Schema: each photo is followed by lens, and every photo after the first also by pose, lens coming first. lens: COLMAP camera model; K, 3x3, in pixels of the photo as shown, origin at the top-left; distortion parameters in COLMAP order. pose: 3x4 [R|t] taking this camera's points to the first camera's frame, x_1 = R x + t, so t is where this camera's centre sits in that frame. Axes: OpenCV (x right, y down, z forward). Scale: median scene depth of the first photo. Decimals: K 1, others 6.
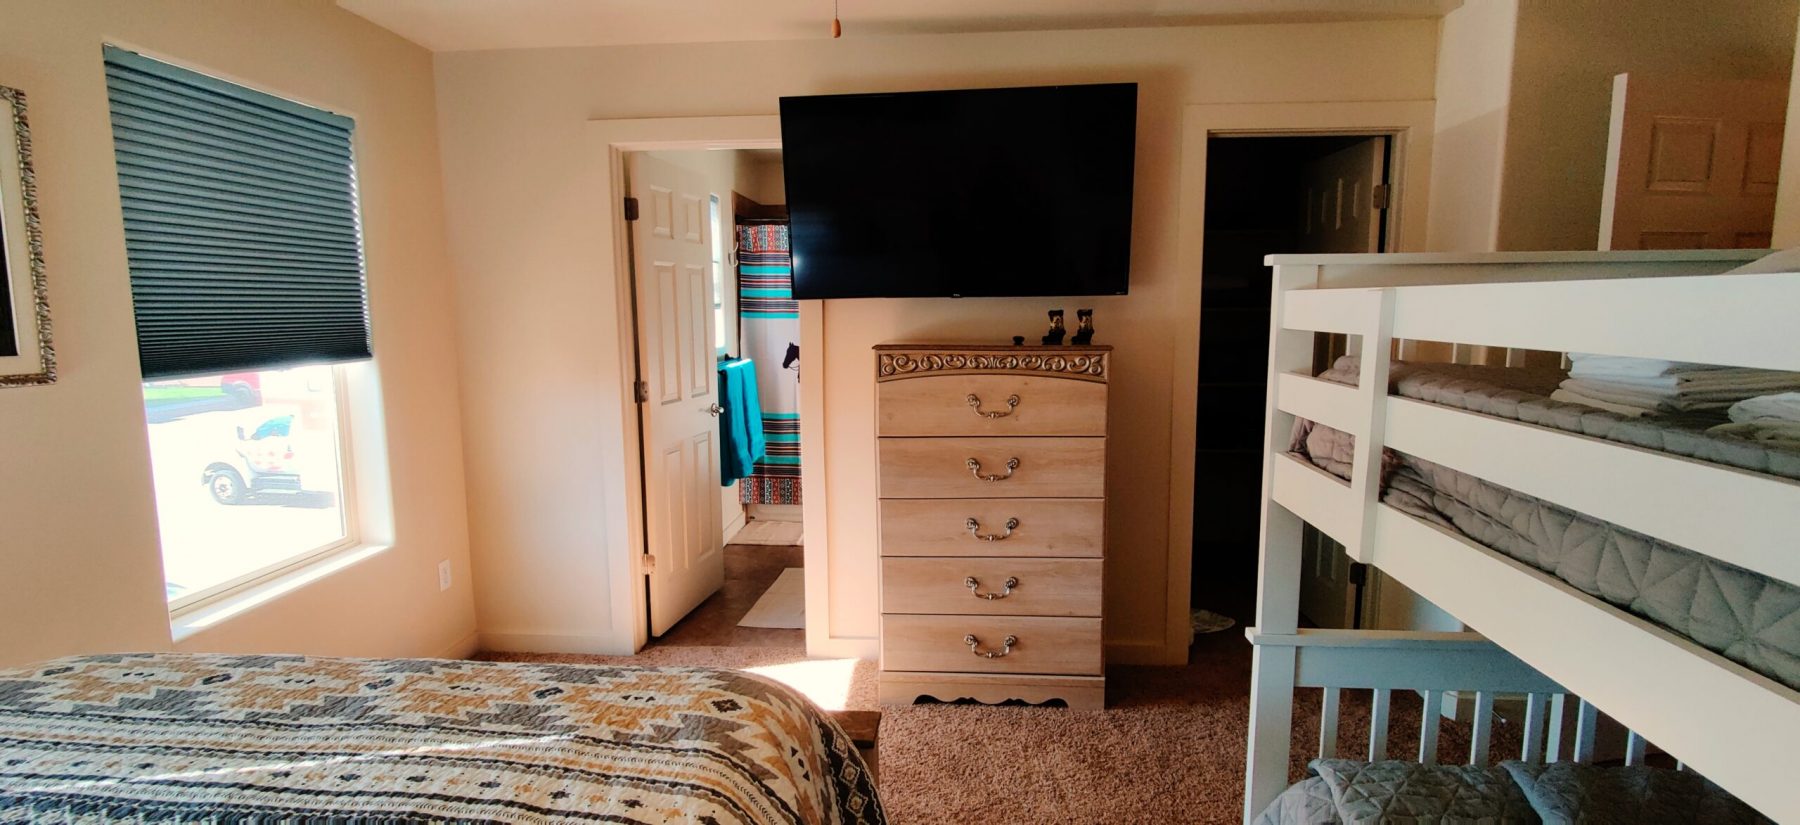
lens RADIAL K [[844.4, 0, 900.0], [0, 844.4, 412.5], [0, 0, 1]] dist [-0.000289, 0.000340]
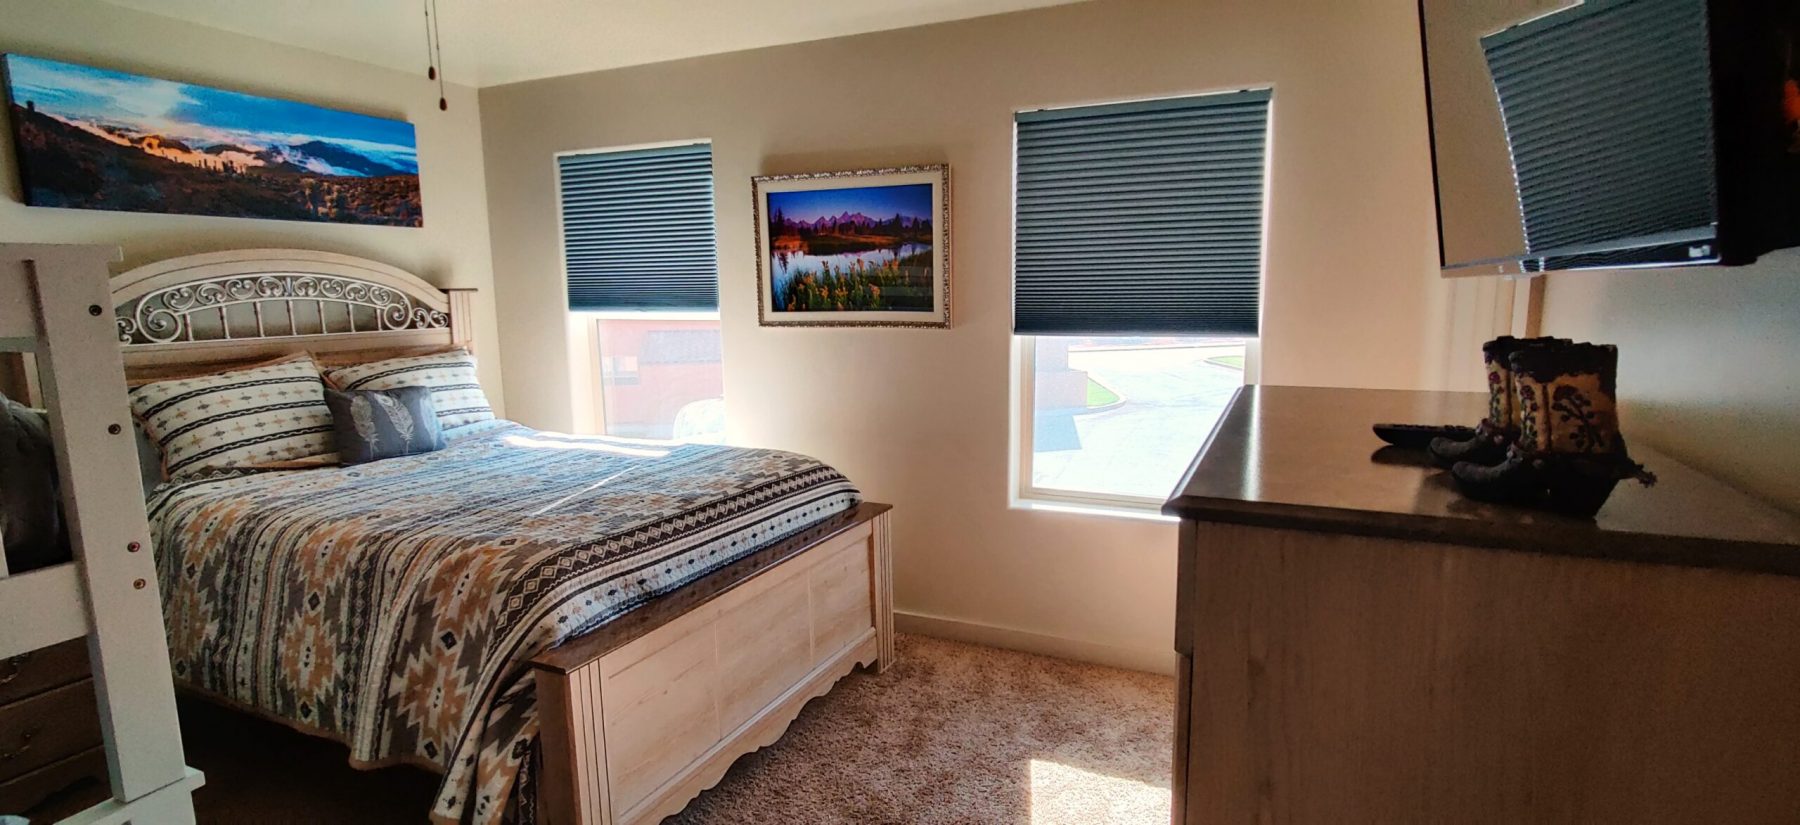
lens RADIAL K [[844.4, 0, 900.0], [0, 844.4, 412.5], [0, 0, 1]] dist [-0.000289, 0.000340]
pose [[-0.348798, 0.148728, -0.925322, 0.622043], [-0.107349, 0.974489, 0.197095, -0.183990], [0.931030, 0.168079, -0.323934, 1.386698]]
